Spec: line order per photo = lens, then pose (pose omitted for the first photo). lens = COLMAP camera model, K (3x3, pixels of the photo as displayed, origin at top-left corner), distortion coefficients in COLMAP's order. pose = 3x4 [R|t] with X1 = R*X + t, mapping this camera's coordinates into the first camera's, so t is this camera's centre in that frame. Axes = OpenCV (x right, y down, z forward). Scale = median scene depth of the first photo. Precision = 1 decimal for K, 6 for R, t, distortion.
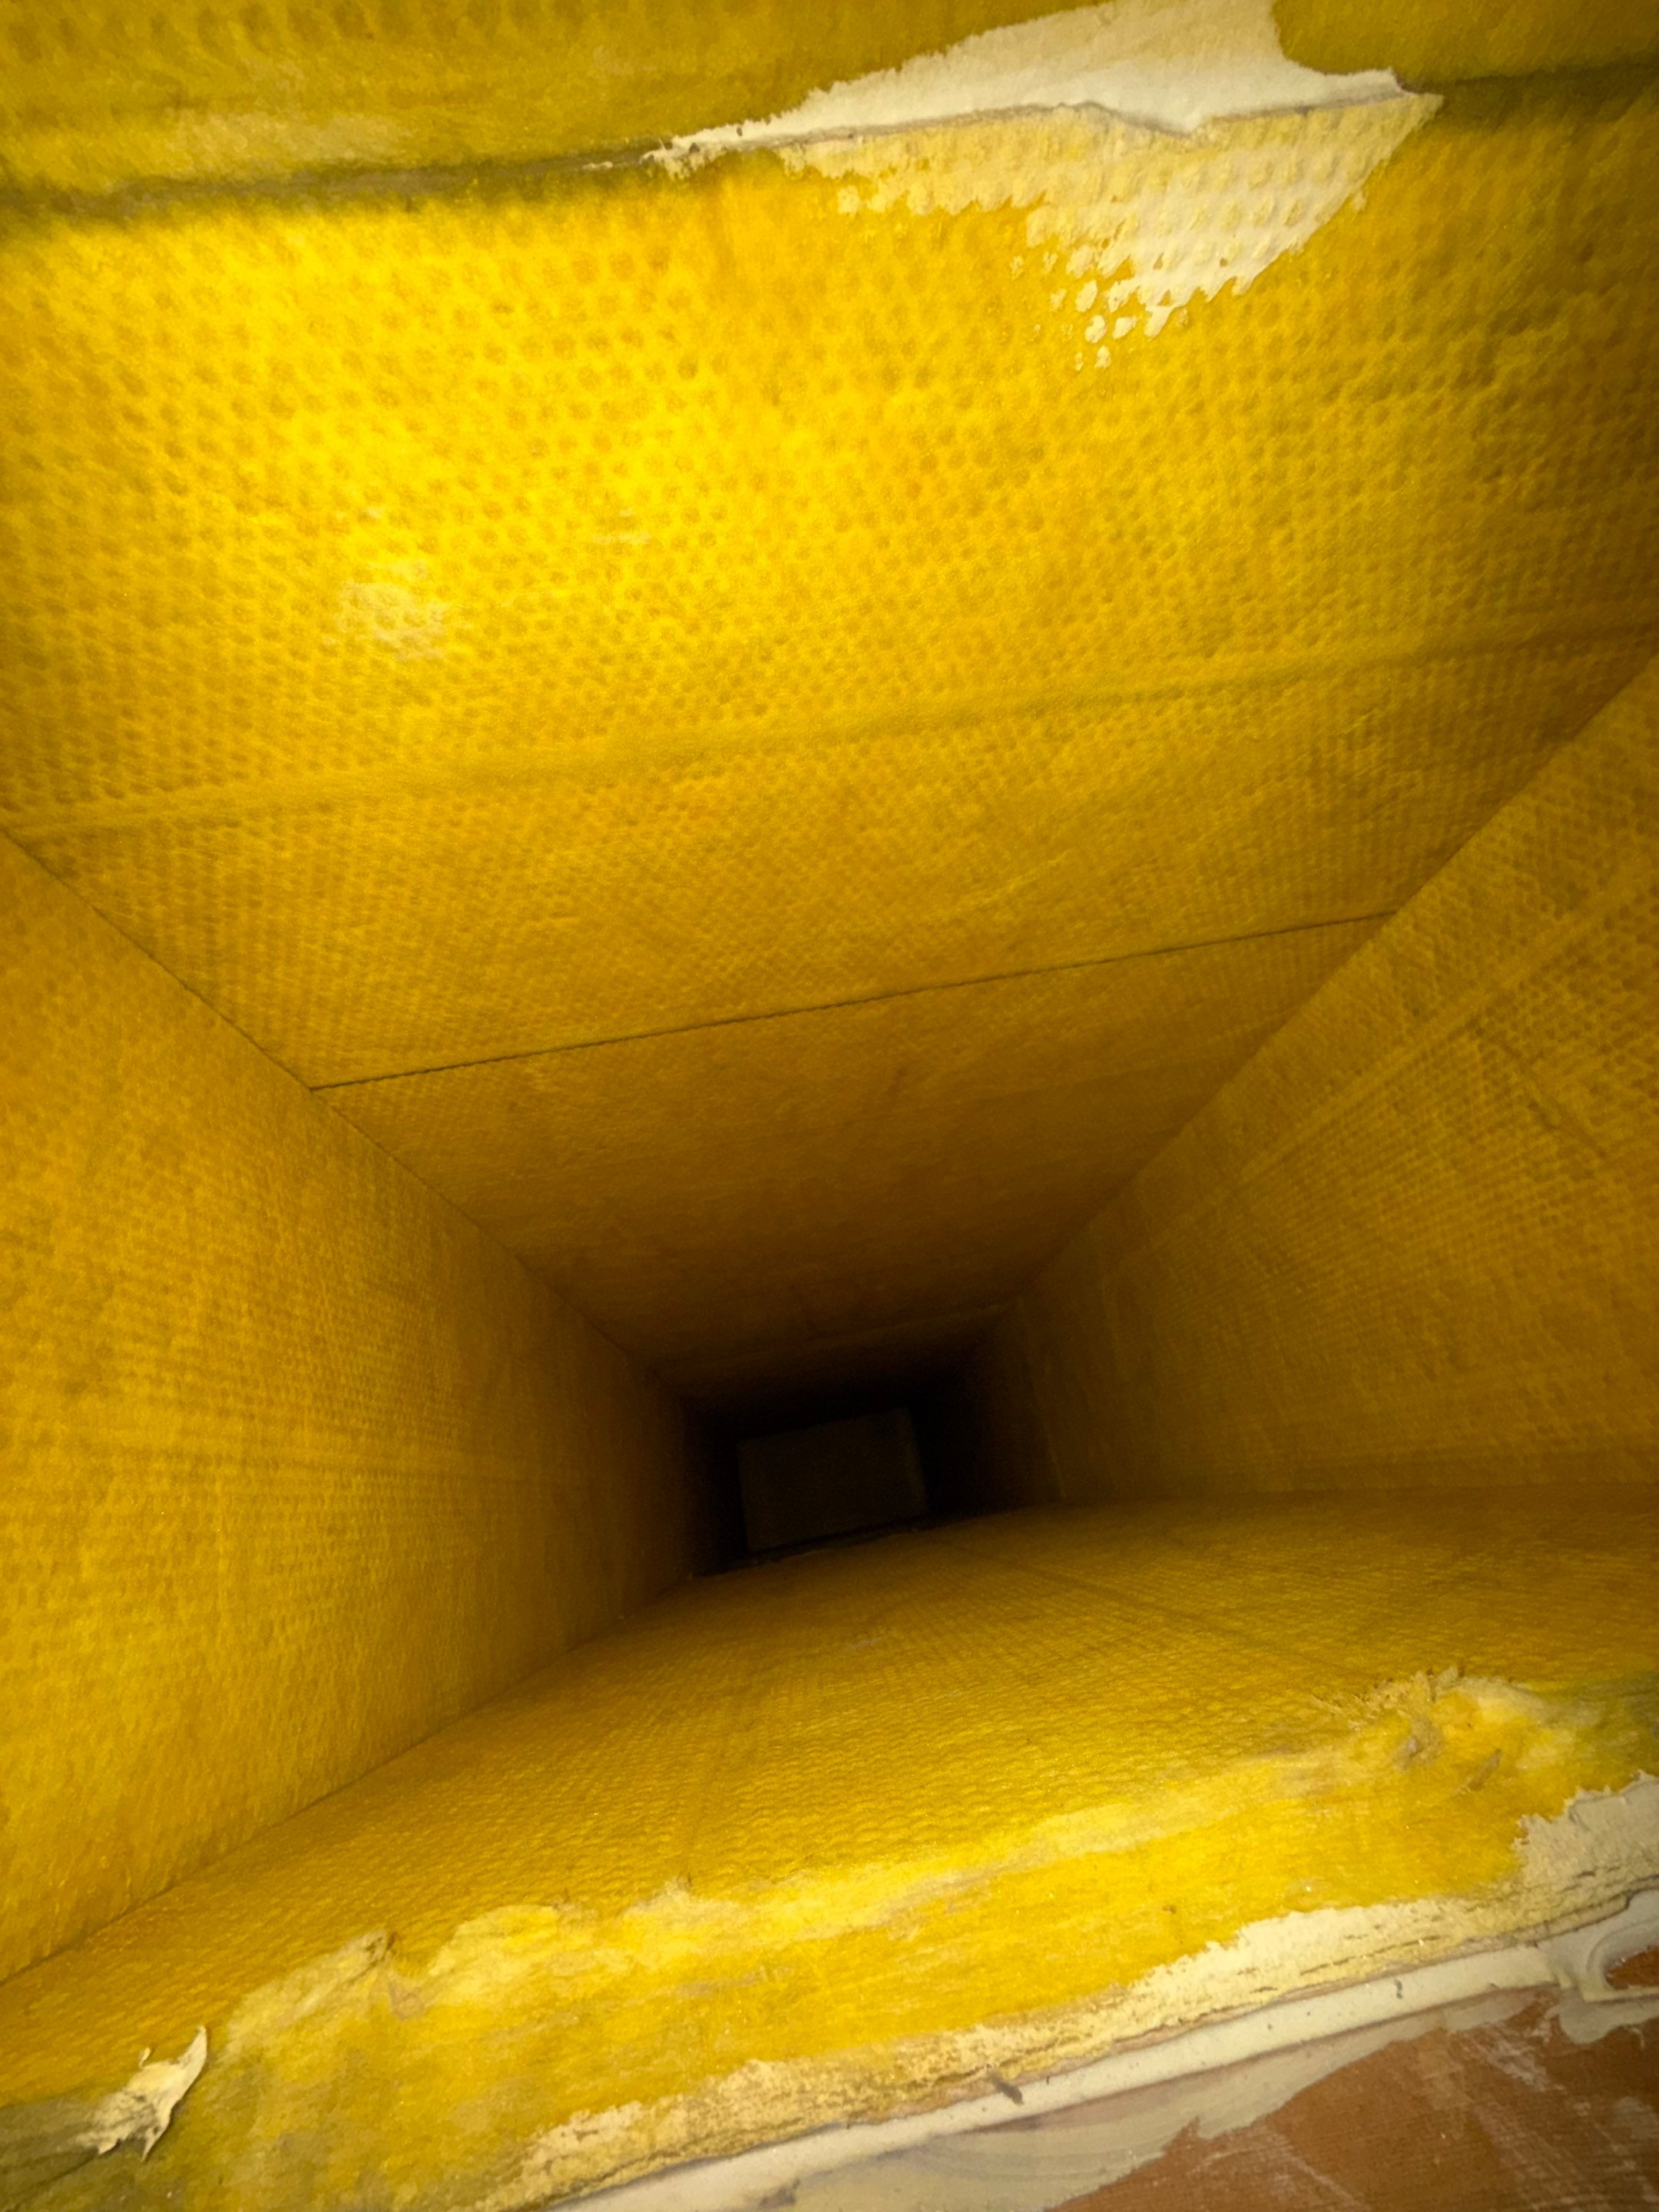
lens RADIAL K [[885.8, 0, 827.6], [0, 885.8, 1105.1], [0, 0, 1]] dist [0.003150, -0.000411]
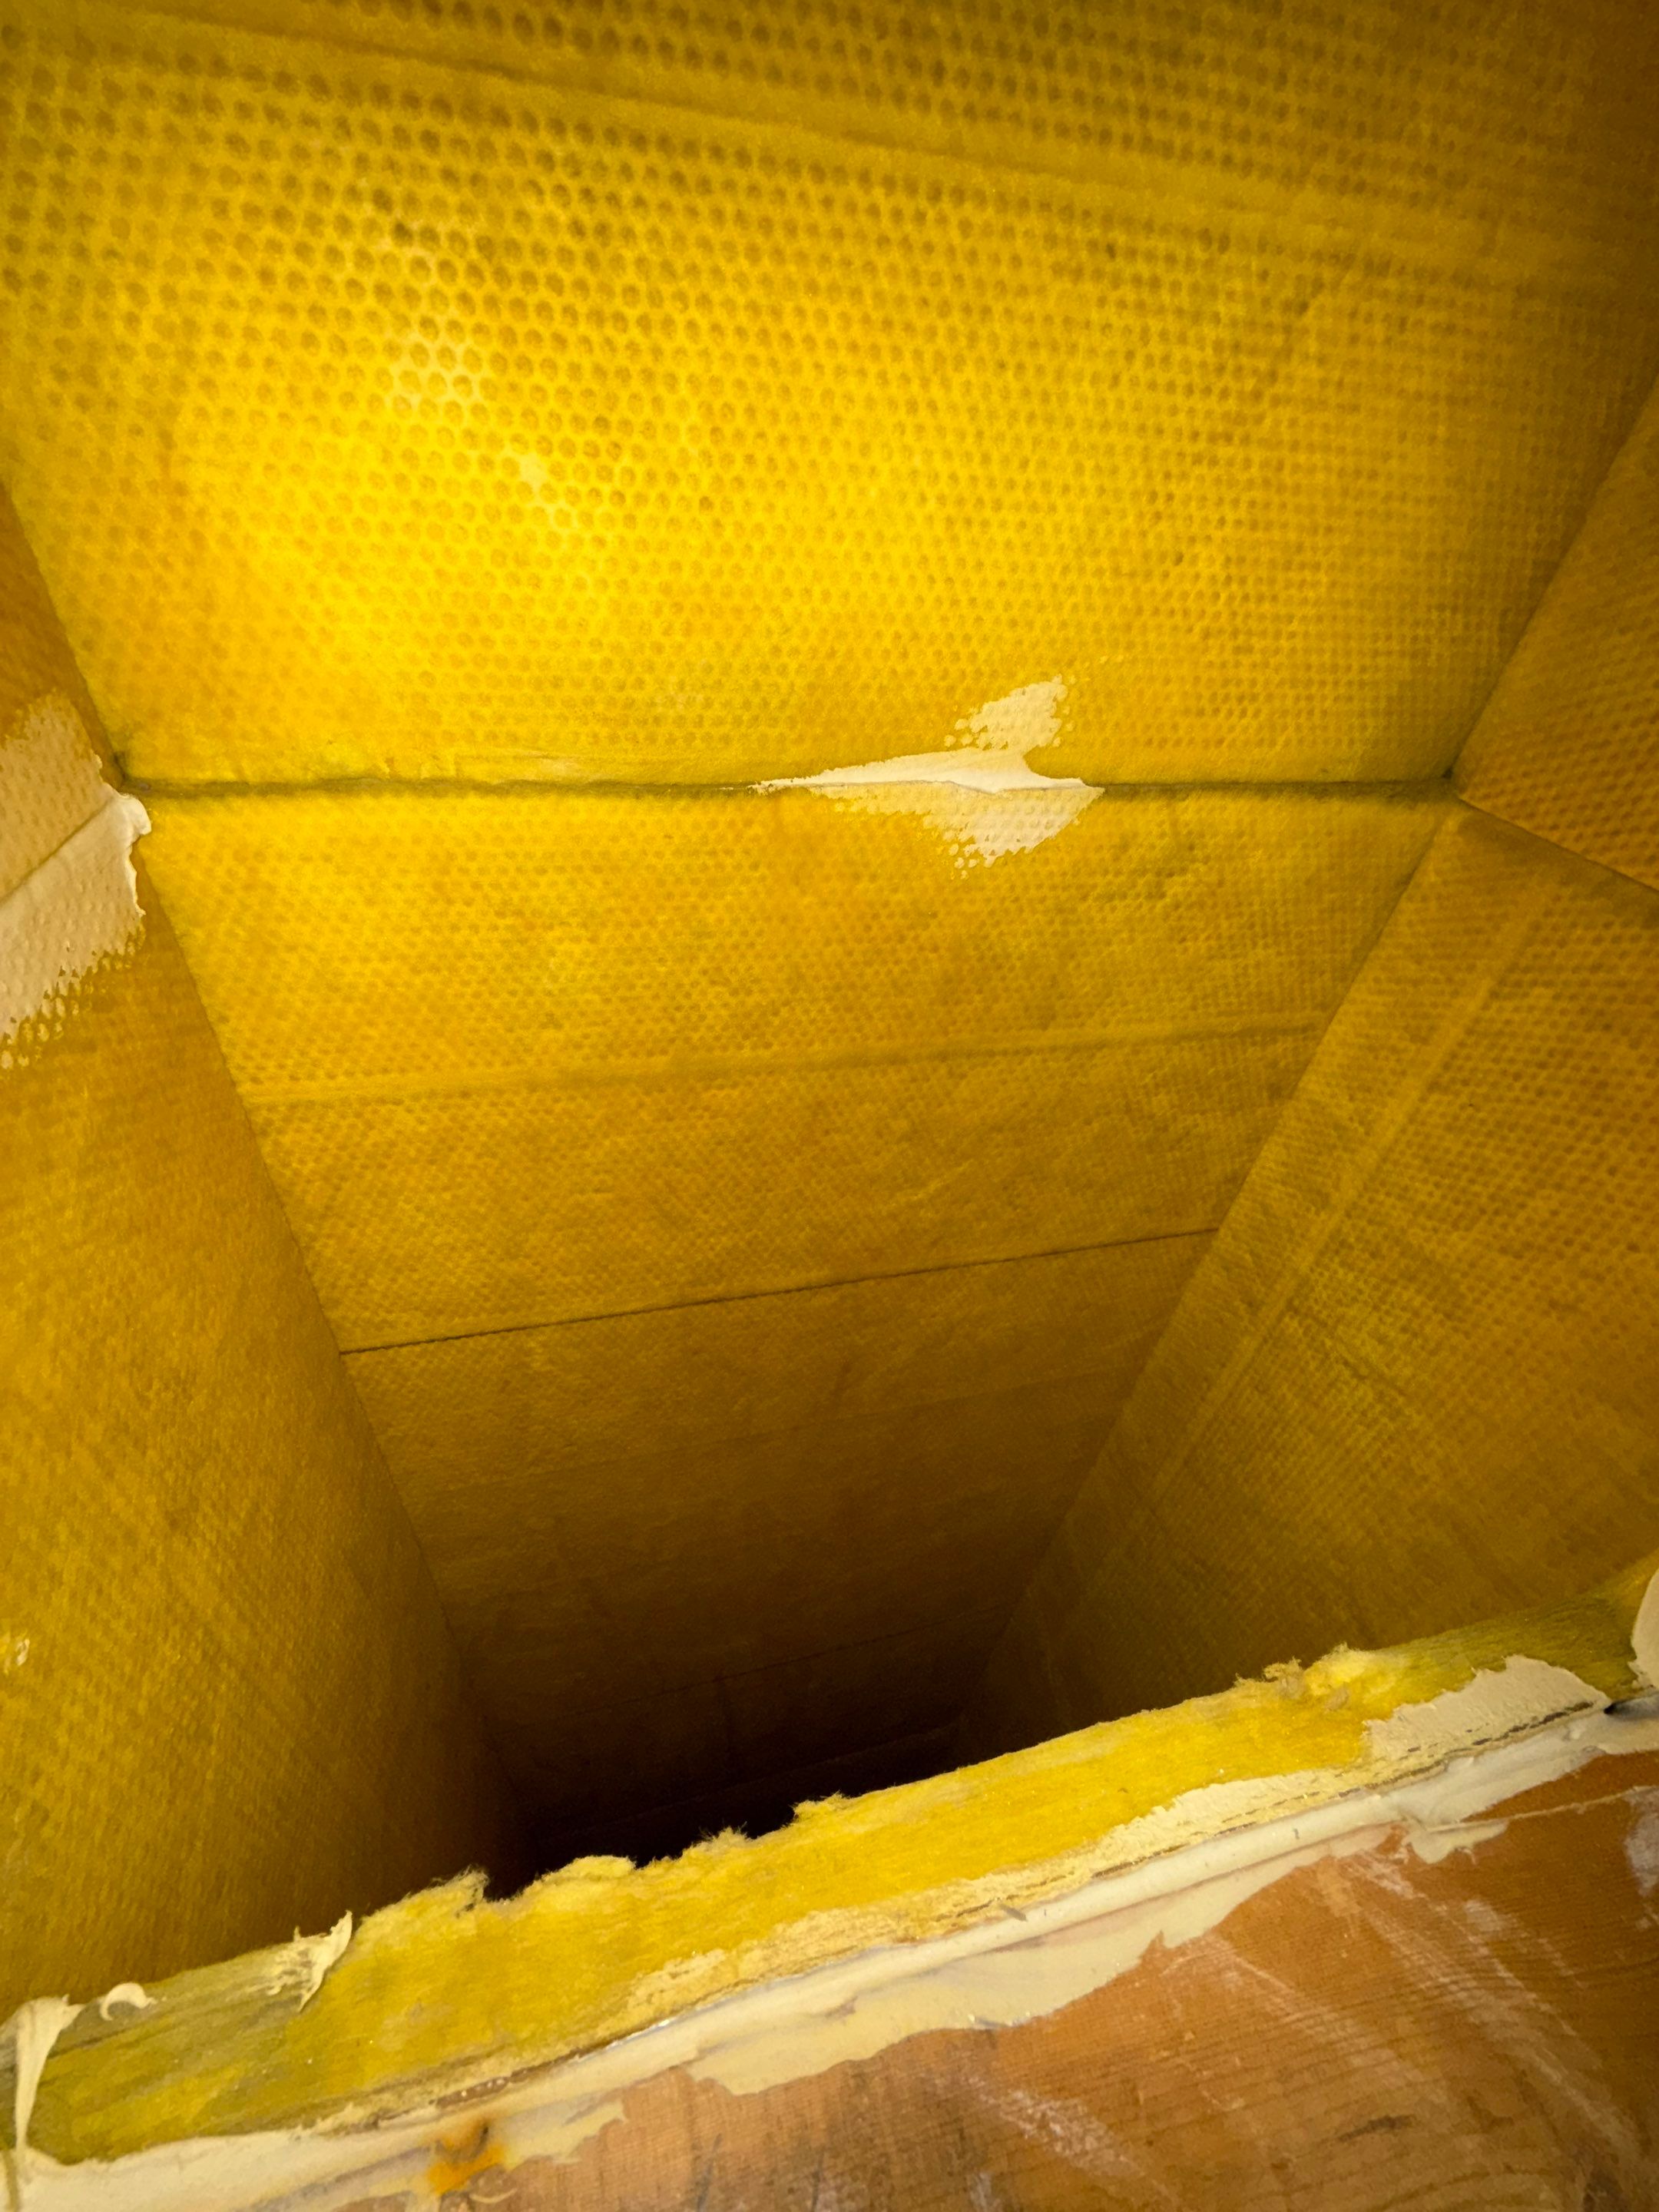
lens RADIAL K [[885.8, 0, 827.6], [0, 885.8, 1105.1], [0, 0, 1]] dist [0.003150, -0.000411]
pose [[0.995076, 0.026391, 0.095537, -0.138720], [0.019833, 0.891389, -0.452806, 0.416796], [-0.097111, 0.452471, 0.886476, -0.401066]]
